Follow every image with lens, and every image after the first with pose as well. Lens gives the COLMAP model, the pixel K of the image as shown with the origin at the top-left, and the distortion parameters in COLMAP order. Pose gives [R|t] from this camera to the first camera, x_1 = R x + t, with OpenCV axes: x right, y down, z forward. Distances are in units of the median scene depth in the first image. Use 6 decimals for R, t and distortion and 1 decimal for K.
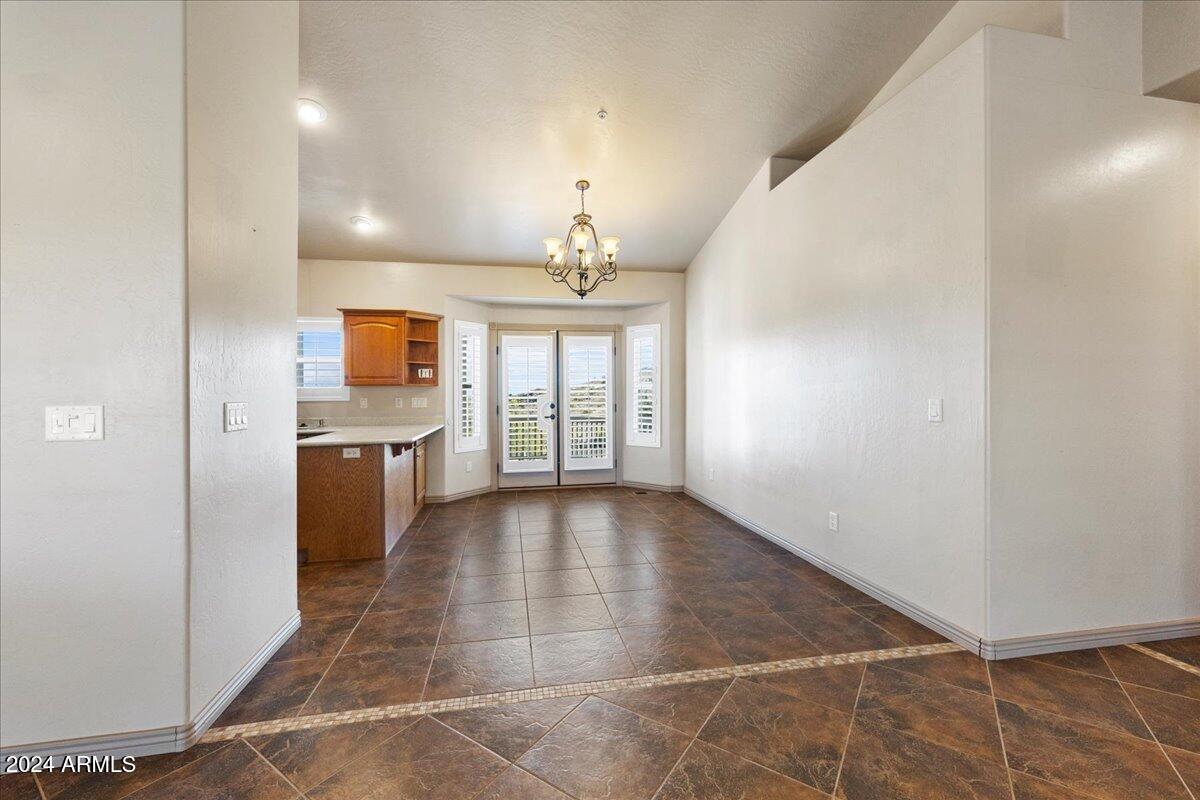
lens RADIAL K [[493.4, 0, 600.3], [0, 493.4, 387.7], [0, 0, 1]] dist [-0.000223, 0.000086]
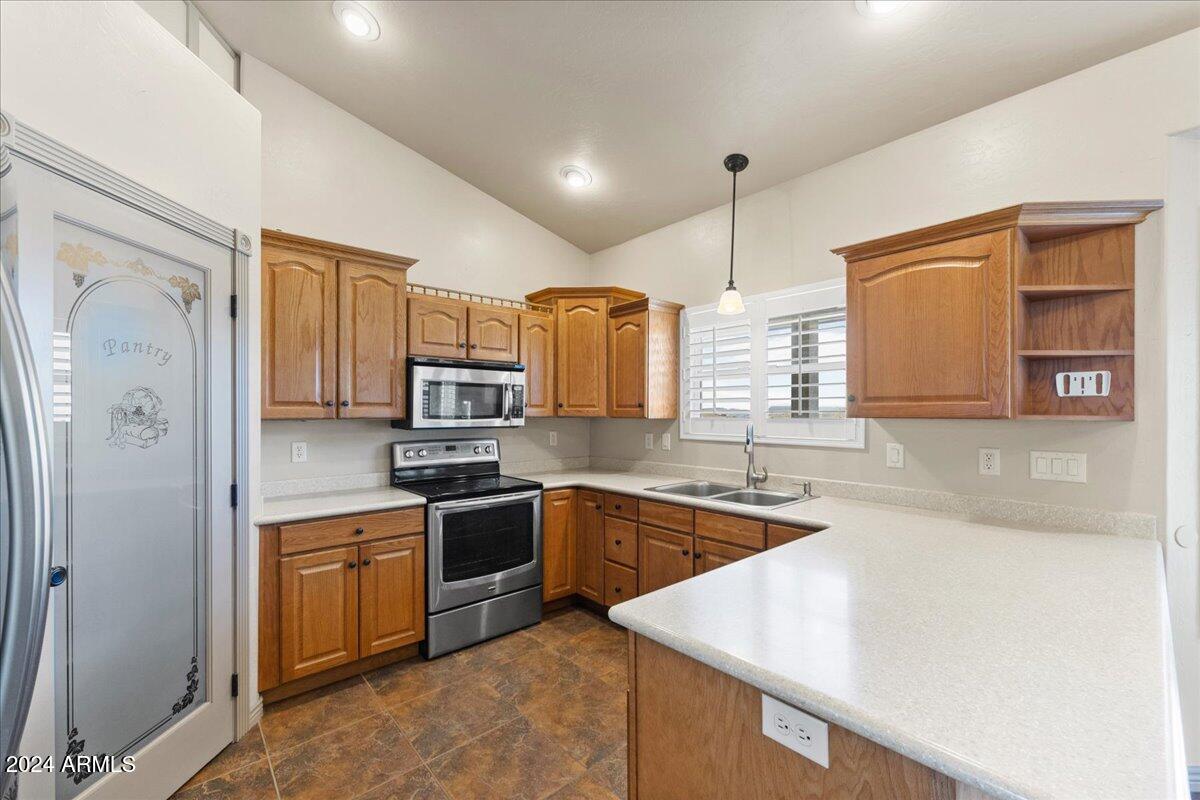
lens RADIAL K [[483.6, 0, 599.5], [0, 483.6, 413.3], [0, 0, 1]] dist [0.000425, 0.000161]
pose [[0.511586, 0.011470, -0.859155, -0.234554], [0.002492, 0.999887, 0.014833, -0.014403], [0.859228, -0.009729, 0.511500, 0.531142]]
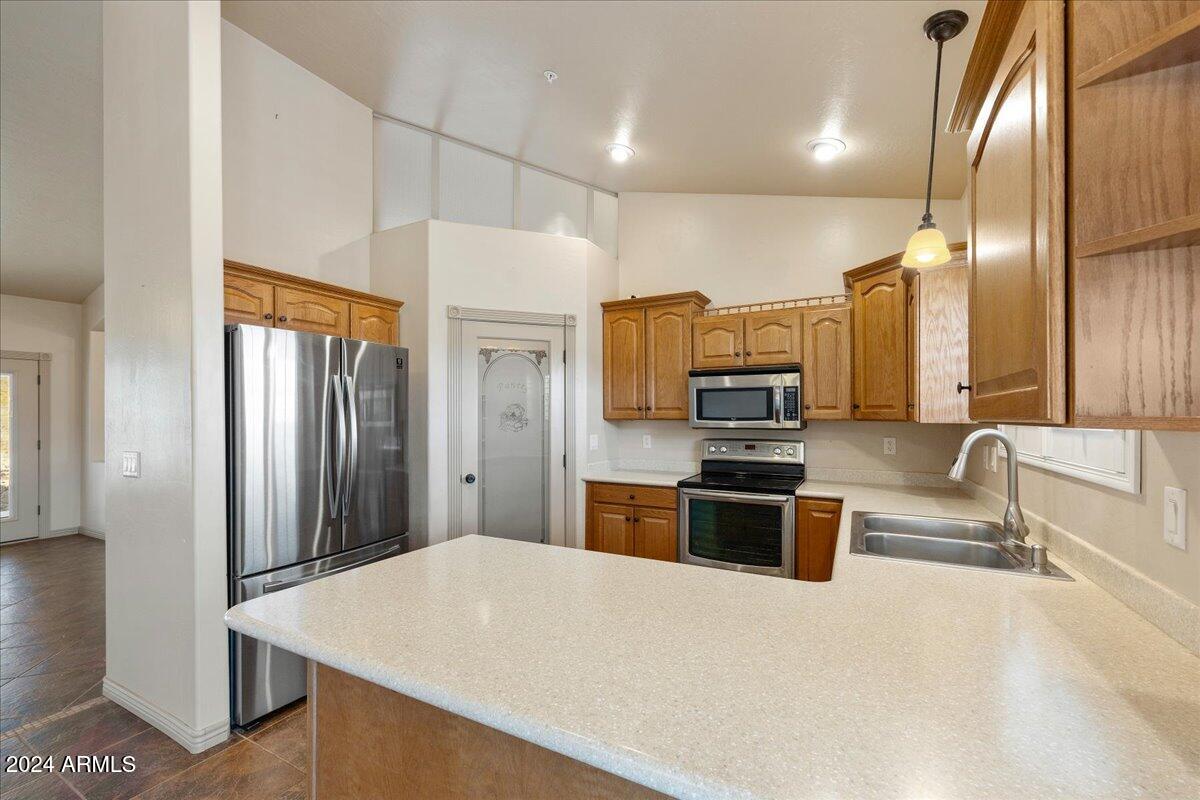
lens RADIAL K [[483.6, 0, 599.5], [0, 483.6, 413.3], [0, 0, 1]] dist [0.000425, 0.000161]
pose [[-0.621074, 0.009772, -0.783691, -0.199877], [0.015109, 0.999886, 0.000494, -0.012285], [0.783606, -0.011534, -0.621151, 0.920547]]
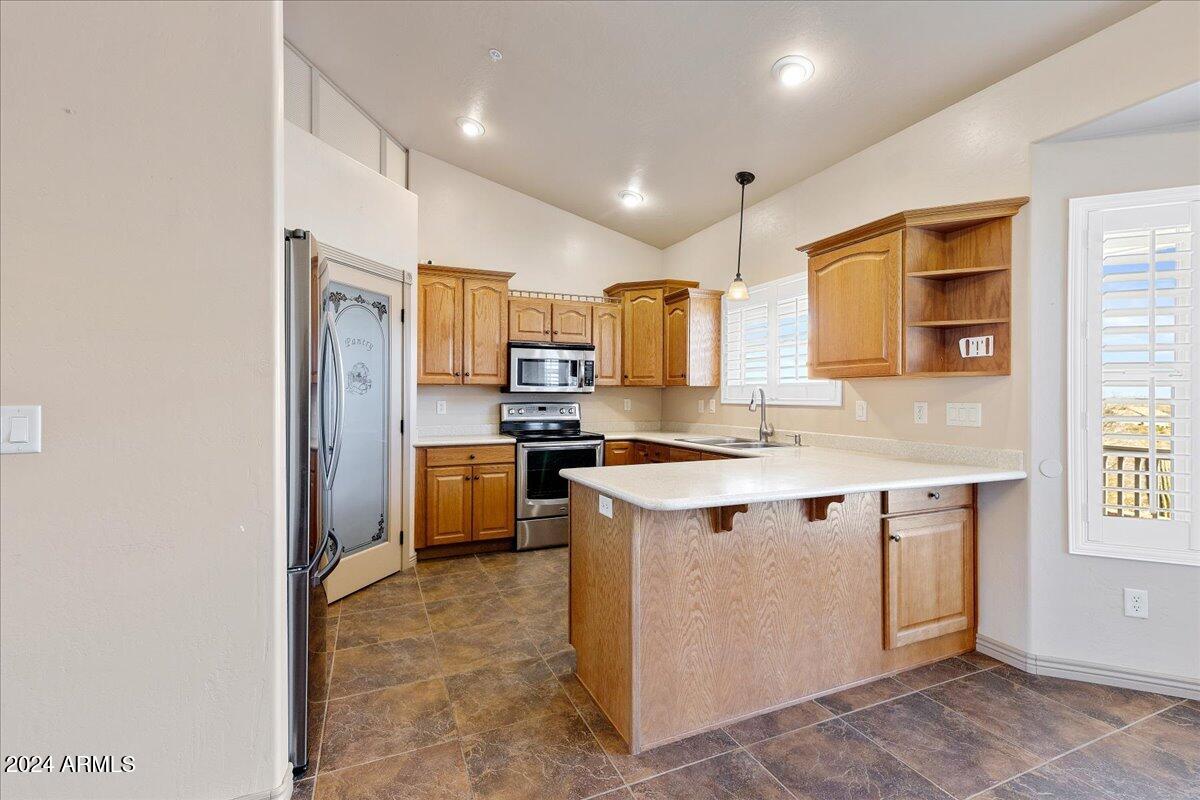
lens RADIAL K [[522.3, 0, 598.2], [0, 522.3, 393.2], [0, 0, 1]] dist [0.016220, 0.000222]
pose [[0.224265, 0.003322, -0.974522, 0.018109], [0.004687, 0.999979, 0.004488, 0.007361], [0.974517, -0.005574, 0.224245, 0.574183]]
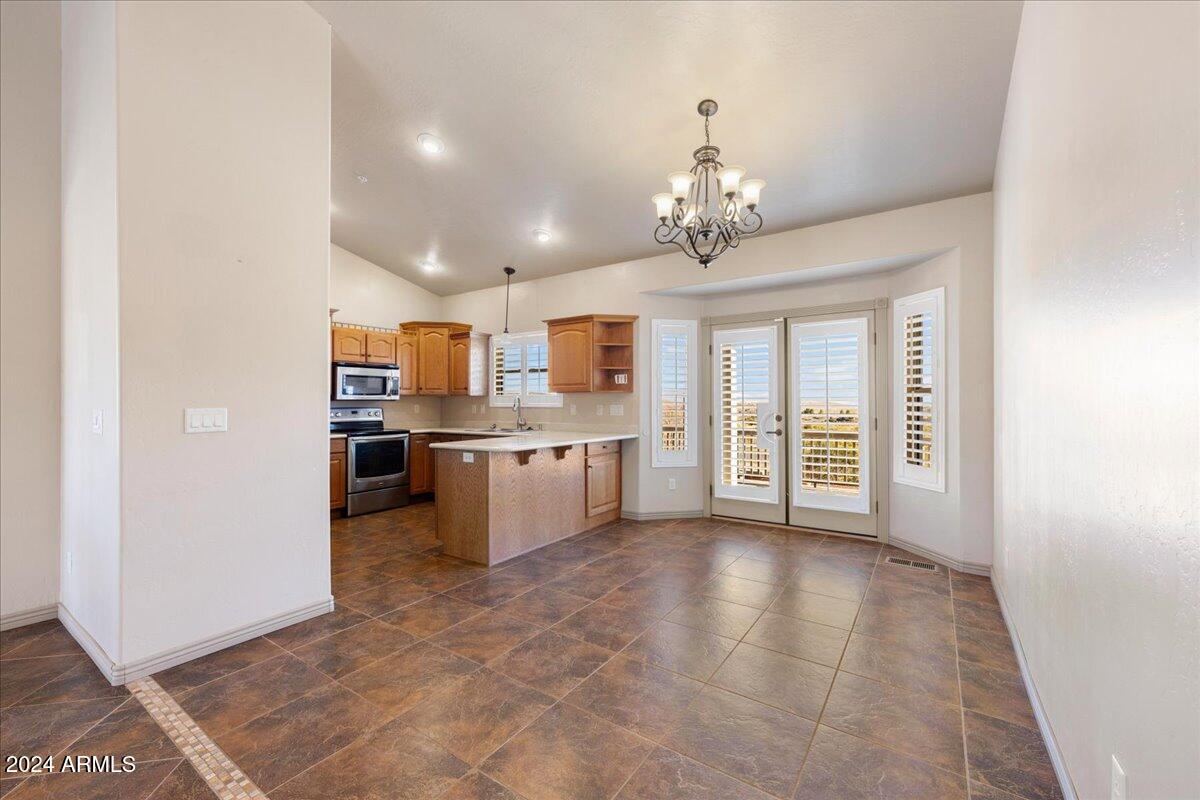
lens RADIAL K [[490.3, 0, 596.4], [0, 490.3, 396.8], [0, 0, 1]] dist [0.000417, 0.000142]
pose [[0.701928, -0.000805, -0.712247, 0.276271], [0.002918, 0.999994, 0.001746, 0.002325], [0.712242, -0.003304, 0.701927, 0.309374]]
